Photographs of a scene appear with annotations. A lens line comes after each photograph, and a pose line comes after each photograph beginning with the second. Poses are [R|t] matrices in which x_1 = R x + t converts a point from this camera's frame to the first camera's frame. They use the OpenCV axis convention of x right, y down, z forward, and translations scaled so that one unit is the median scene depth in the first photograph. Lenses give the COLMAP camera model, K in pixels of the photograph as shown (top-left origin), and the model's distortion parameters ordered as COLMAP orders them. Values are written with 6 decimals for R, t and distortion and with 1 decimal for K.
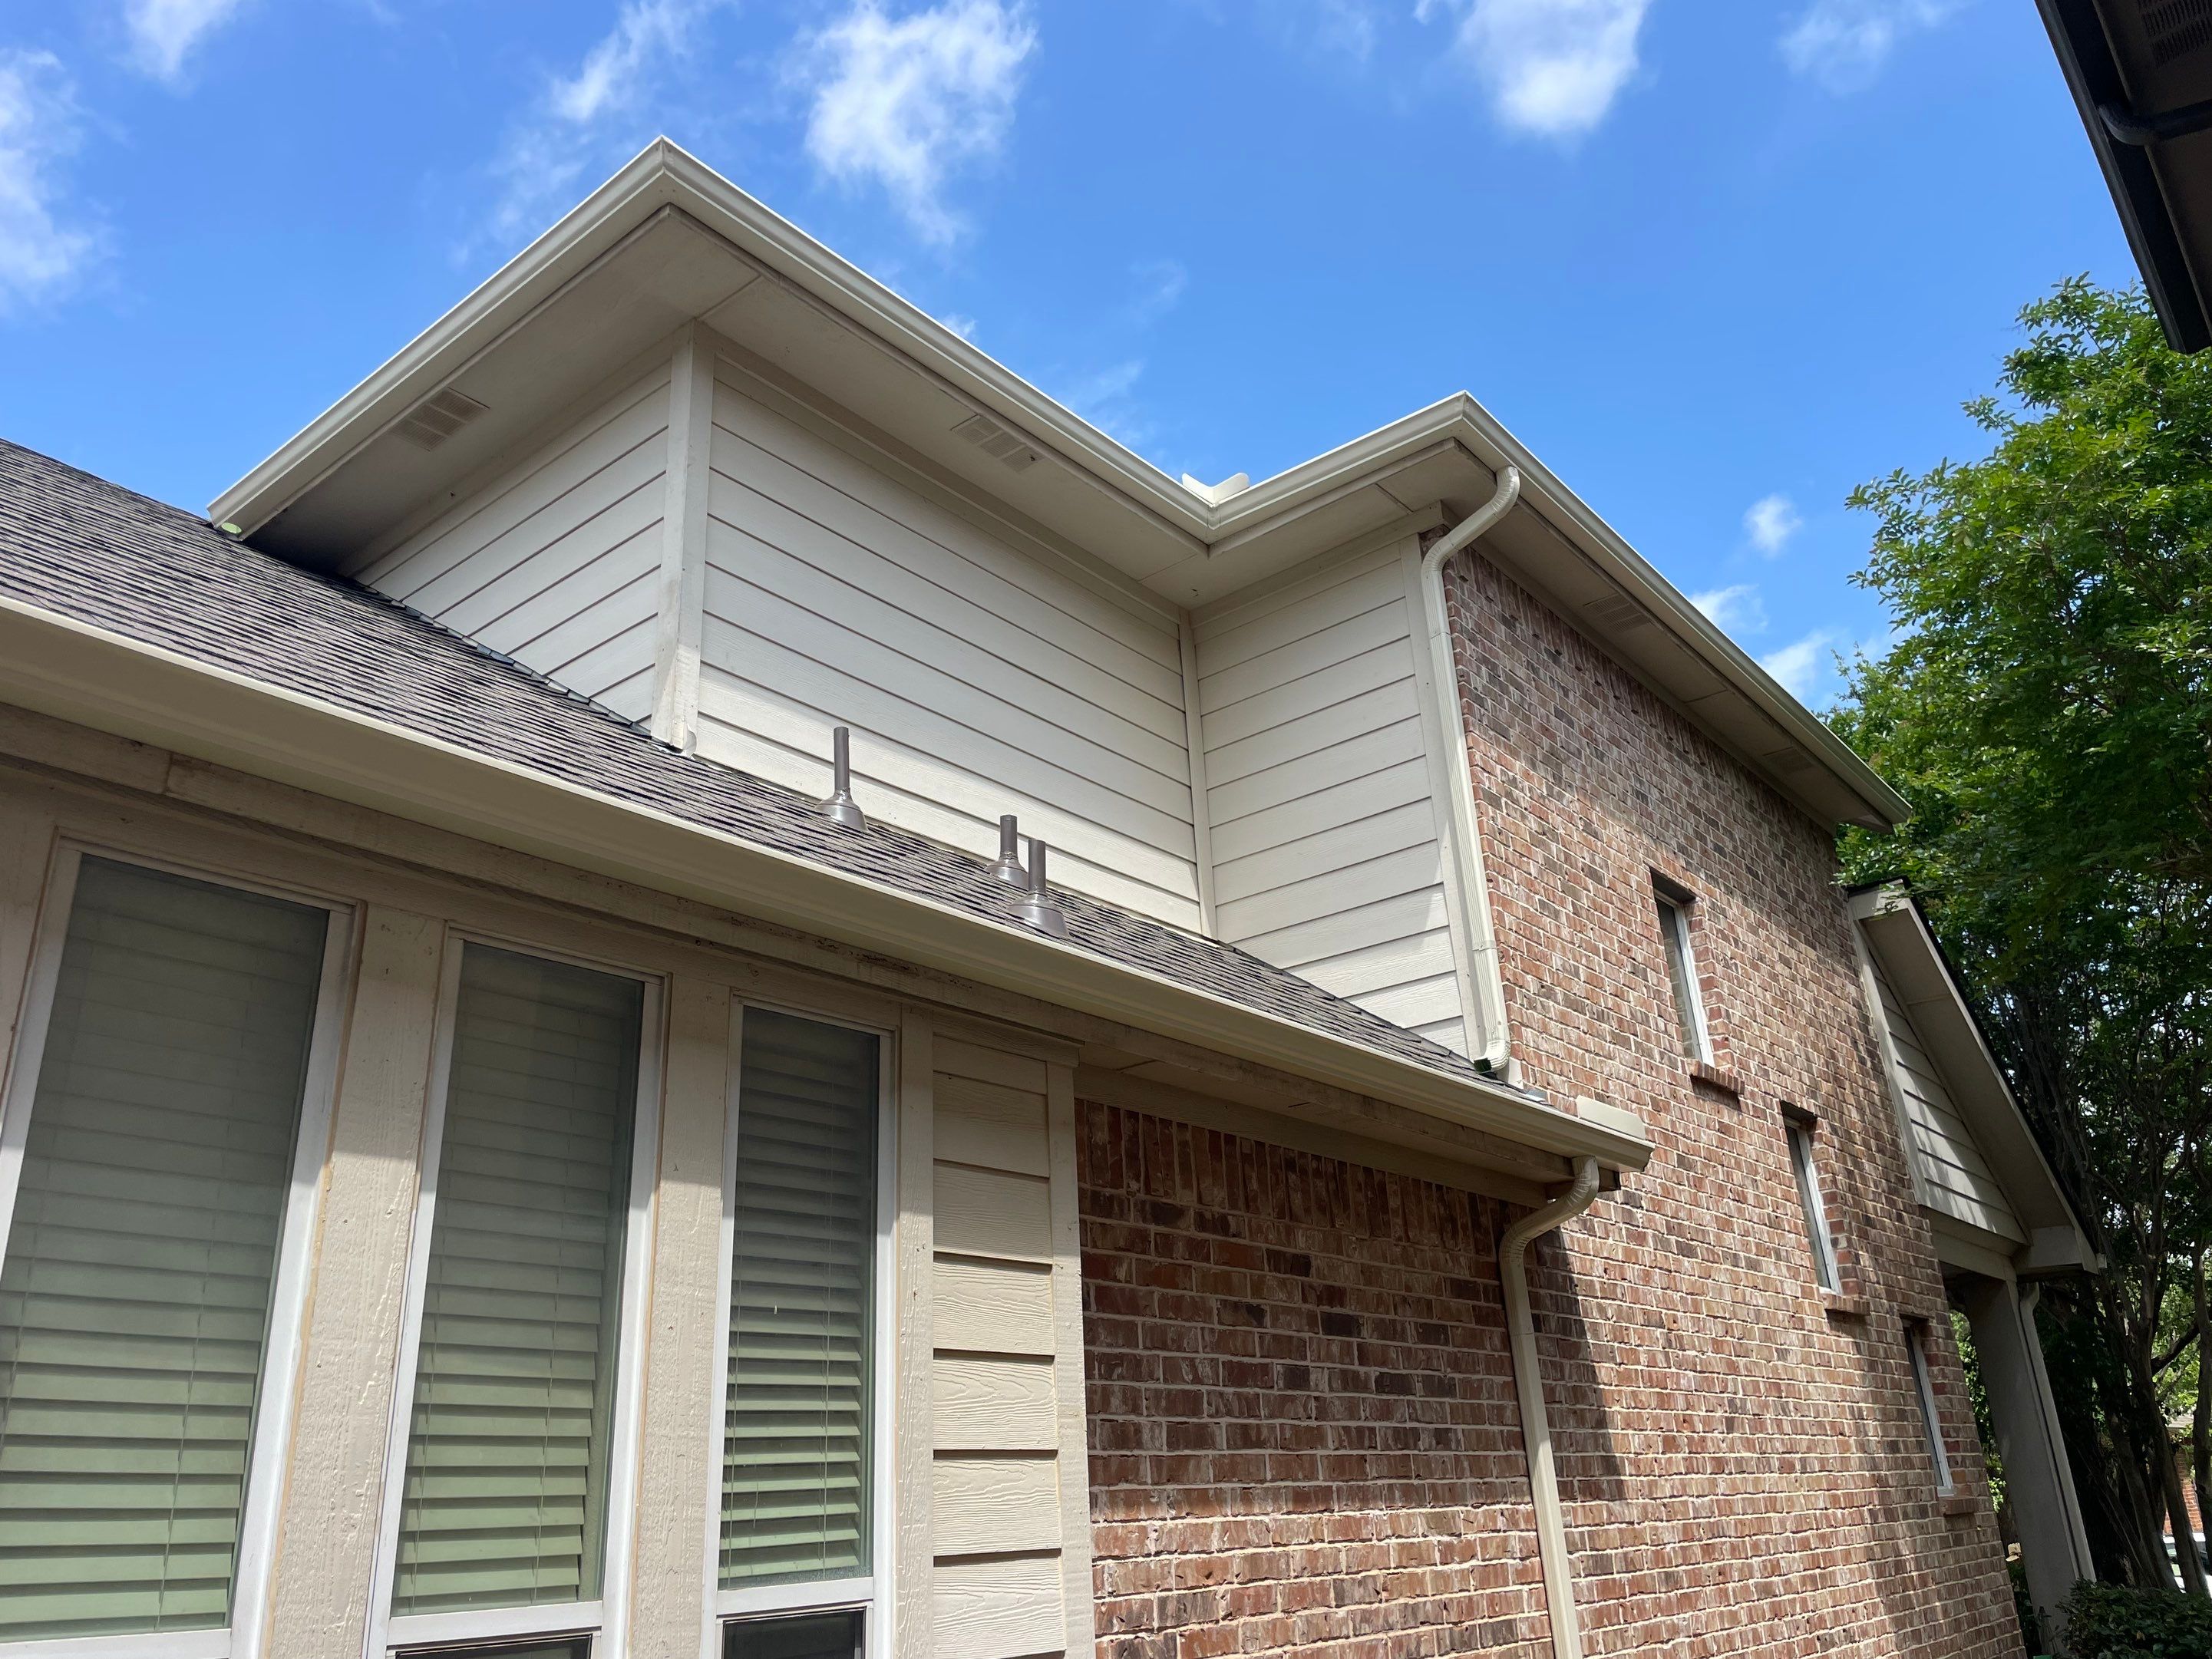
lens RADIAL K [[1686.6, 0, 1100.2], [0, 1686.6, 825.7], [0, 0, 1]] dist [0.050061, -0.027615]
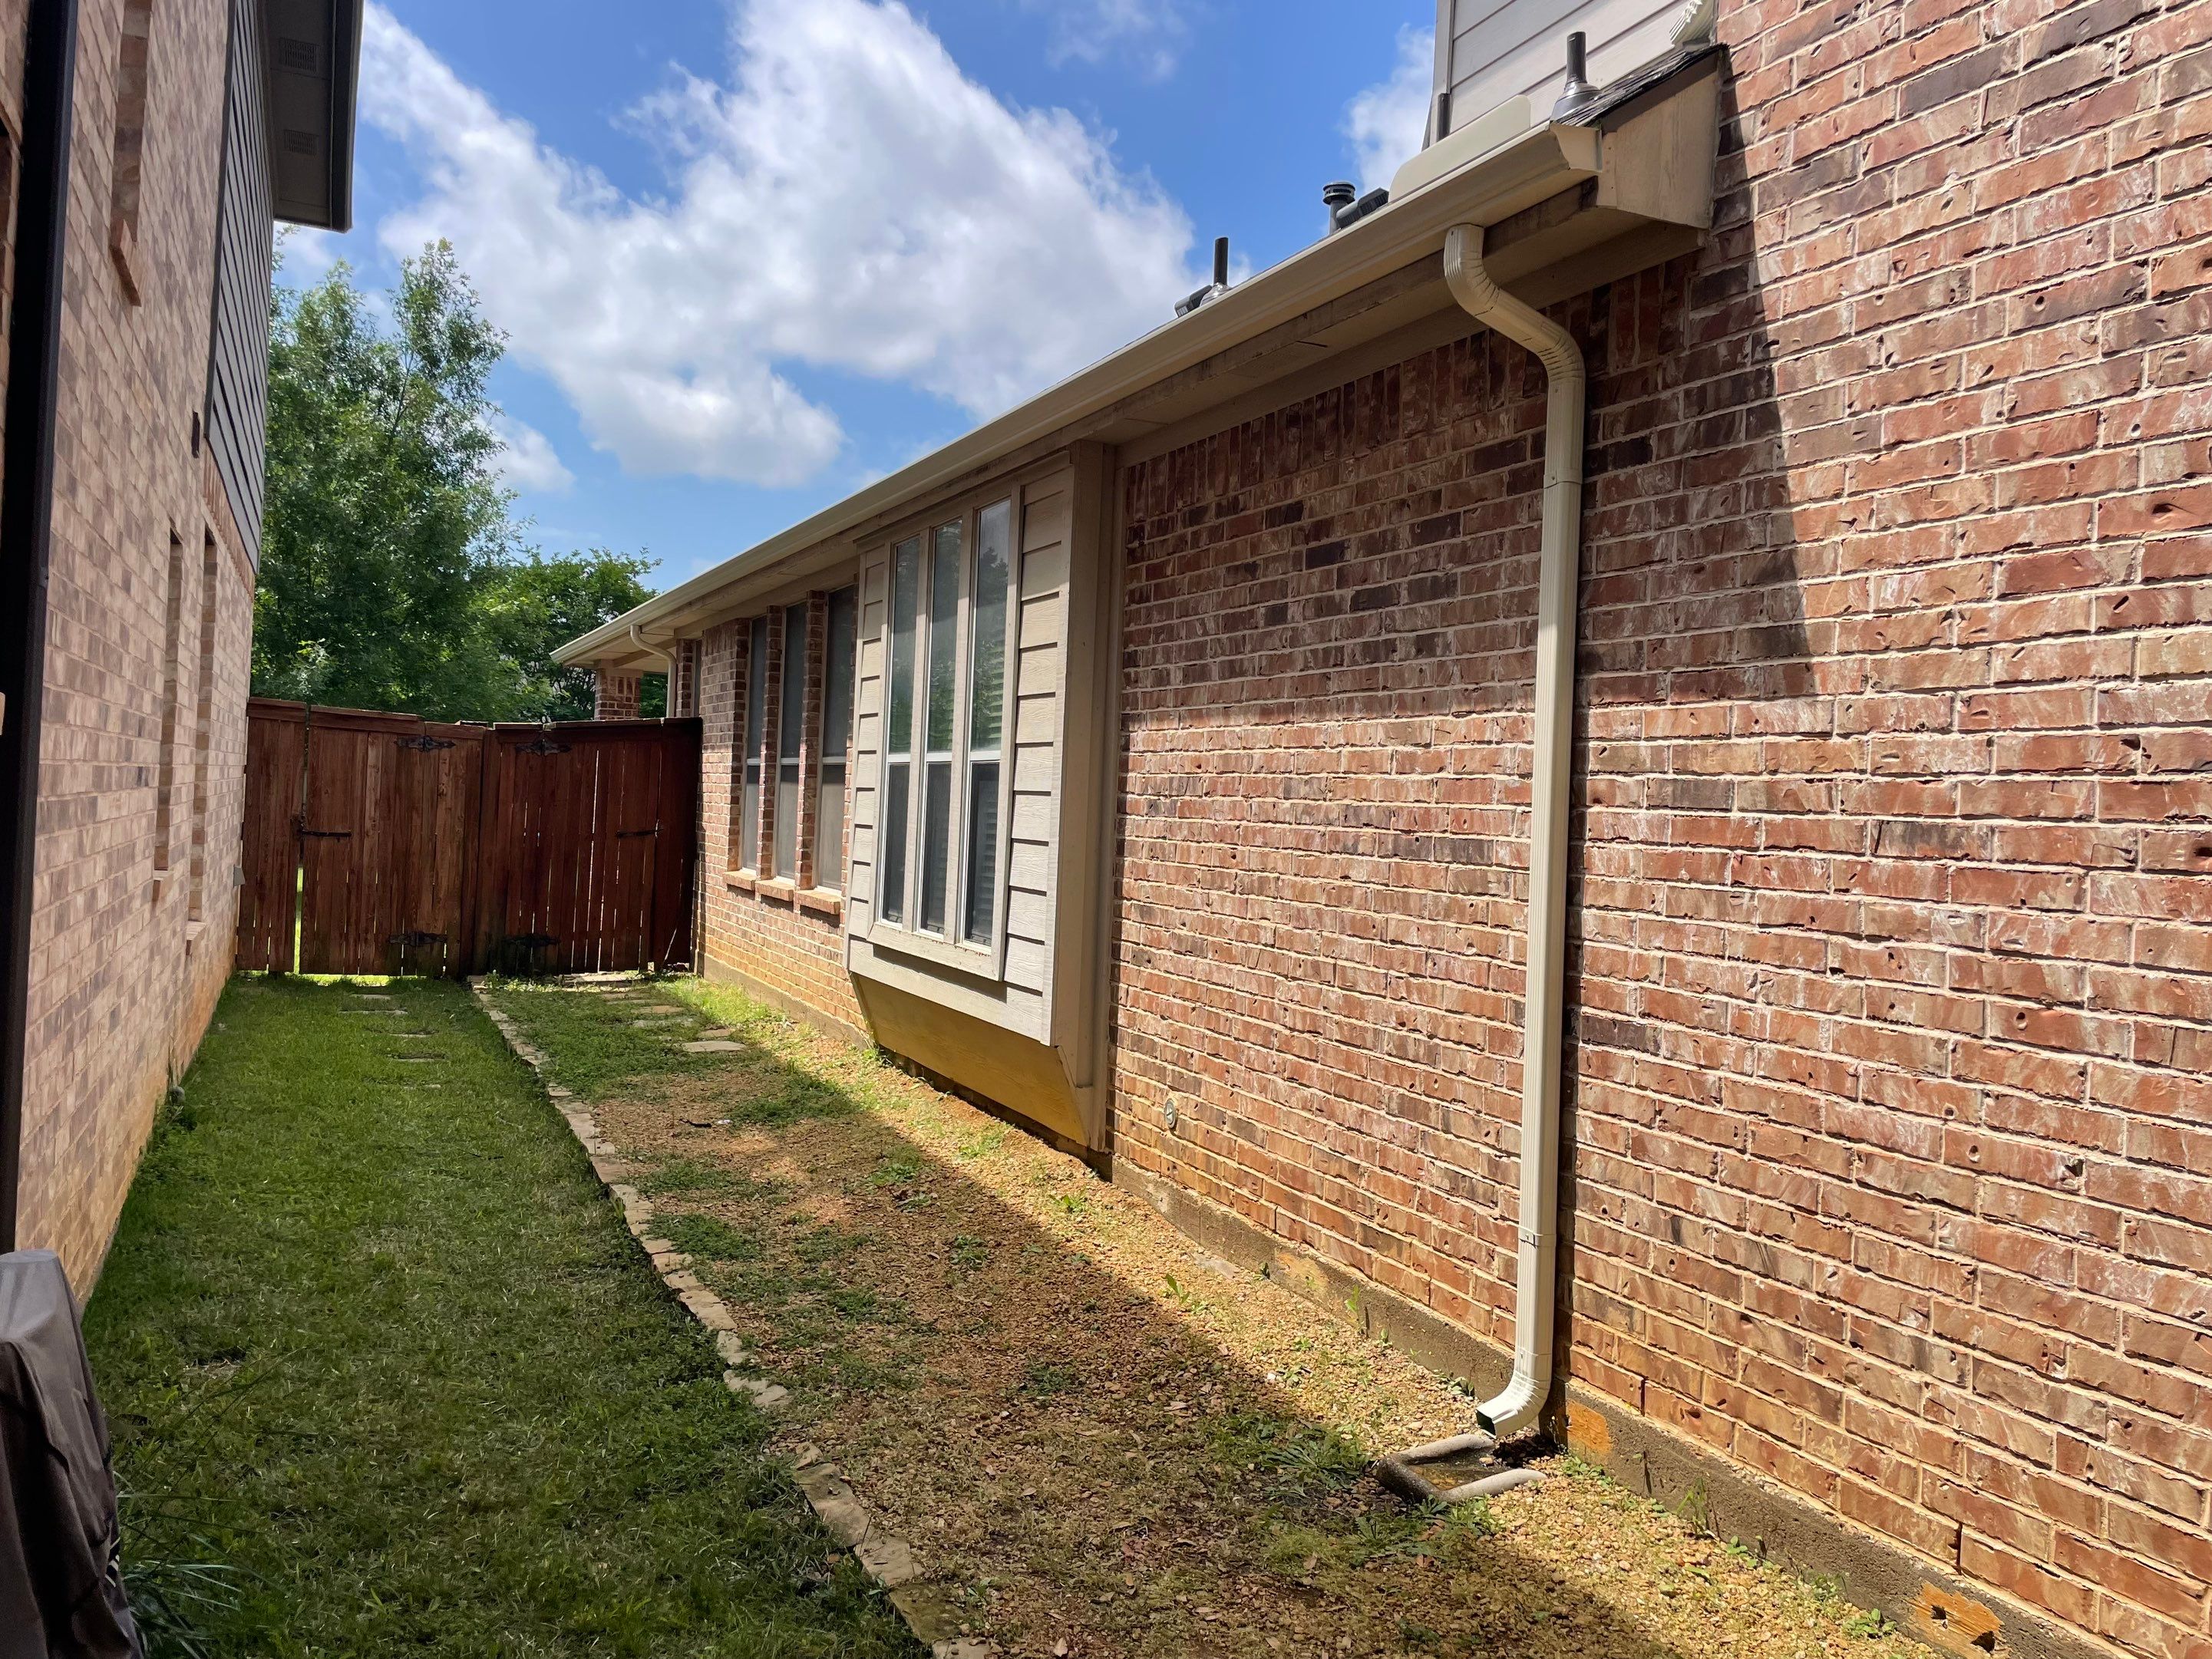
lens RADIAL K [[1686.6, 0, 1106.4], [0, 1686.6, 831.5], [0, 0, 1]] dist [0.050061, -0.027615]
pose [[-0.444147, 0.040593, -0.895034, 1.116386], [0.320342, 0.940133, -0.116326, 0.526067], [0.836728, -0.338383, -0.430561, 1.268911]]
